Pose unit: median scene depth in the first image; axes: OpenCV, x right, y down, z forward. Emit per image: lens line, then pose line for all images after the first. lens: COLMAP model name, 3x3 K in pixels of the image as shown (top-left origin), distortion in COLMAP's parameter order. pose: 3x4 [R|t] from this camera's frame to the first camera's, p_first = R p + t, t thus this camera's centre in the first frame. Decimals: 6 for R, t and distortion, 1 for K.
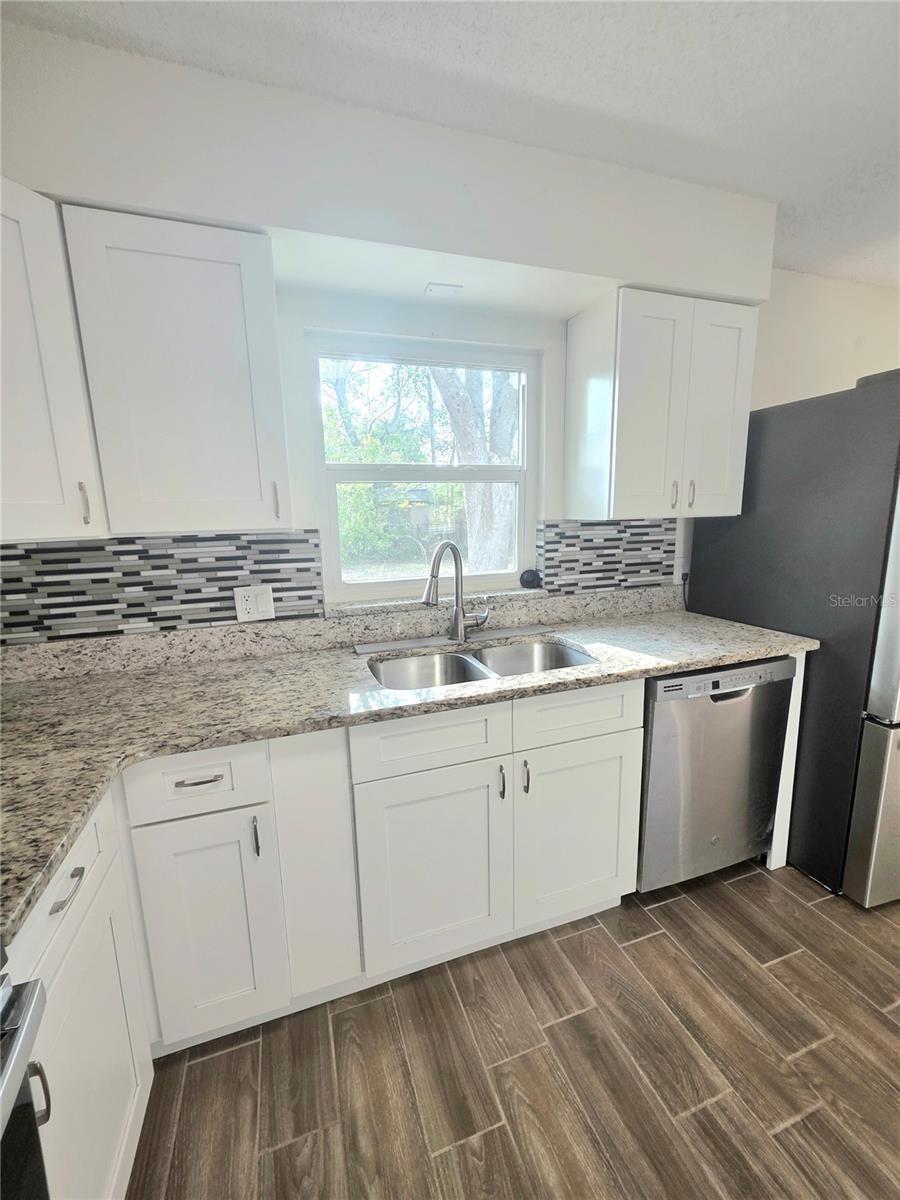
lens RADIAL K [[479.4, 0, 447.2], [0, 479.4, 596.5], [0, 0, 1]] dist [0.004311, -0.001105]
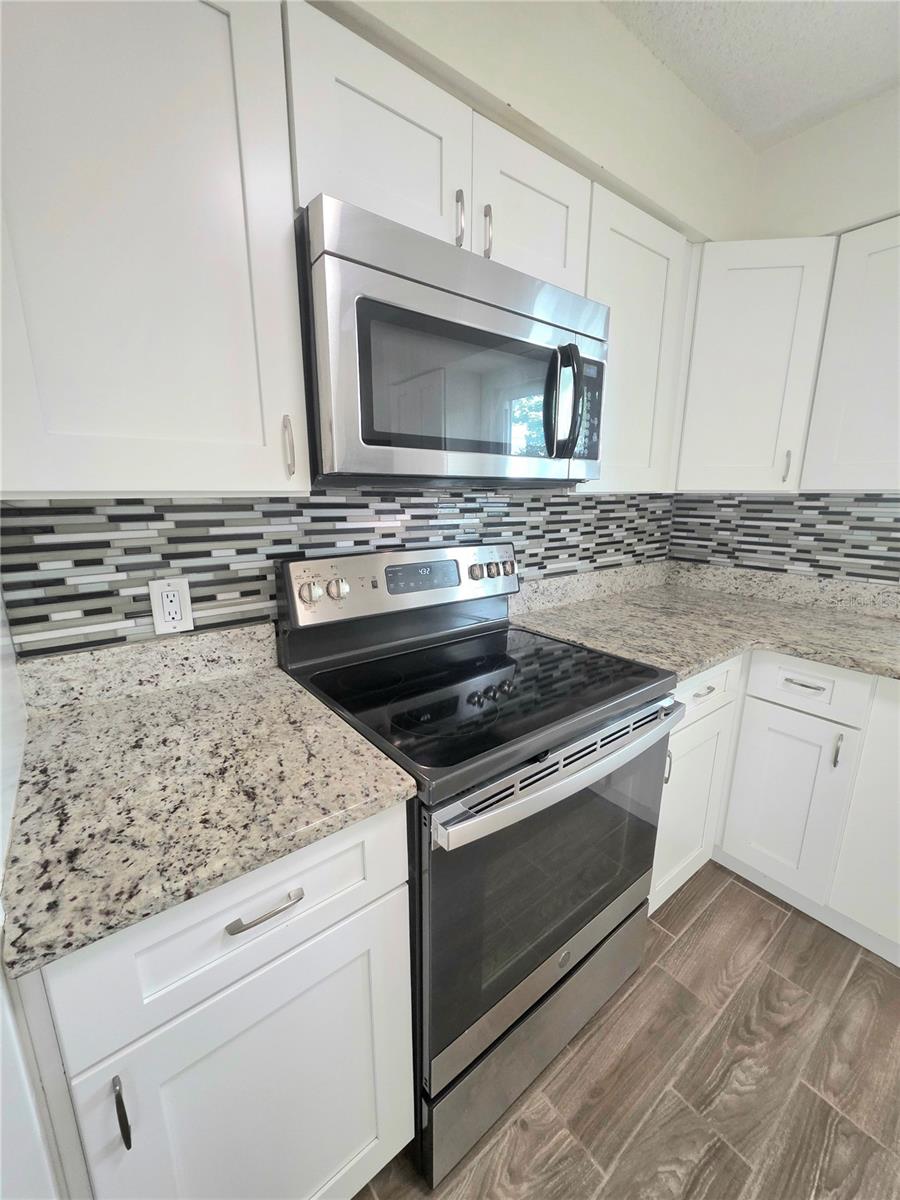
lens RADIAL K [[479.4, 0, 447.2], [0, 479.4, 603.8], [0, 0, 1]] dist [0.004311, -0.001105]
pose [[0.309255, 0.242536, -0.919531, 0.232006], [-0.174636, 0.964971, 0.195788, 0.066351], [0.934807, 0.100035, 0.340778, -0.257723]]
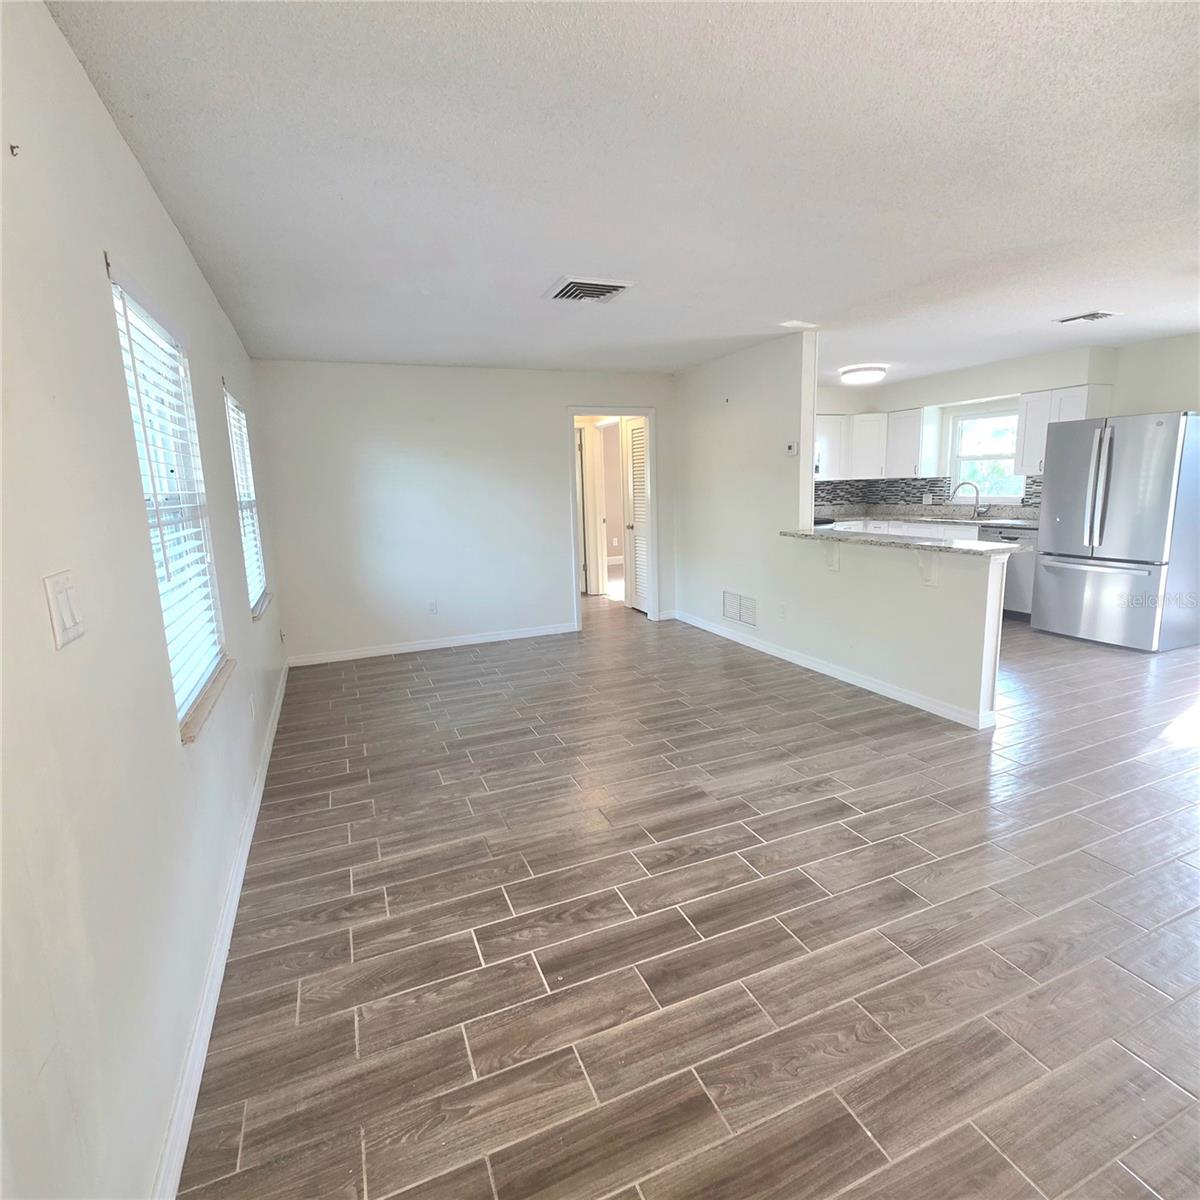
lens RADIAL K [[619.7, 0, 599.6], [0, 619.7, 596.8], [0, 0, 1]] dist [0.001115, 0.001526]
pose [[0.067145, 0.205956, -0.976255, 4.171672], [-0.138064, 0.970968, 0.195345, 0.160499], [0.988145, 0.121669, 0.093631, -1.738581]]
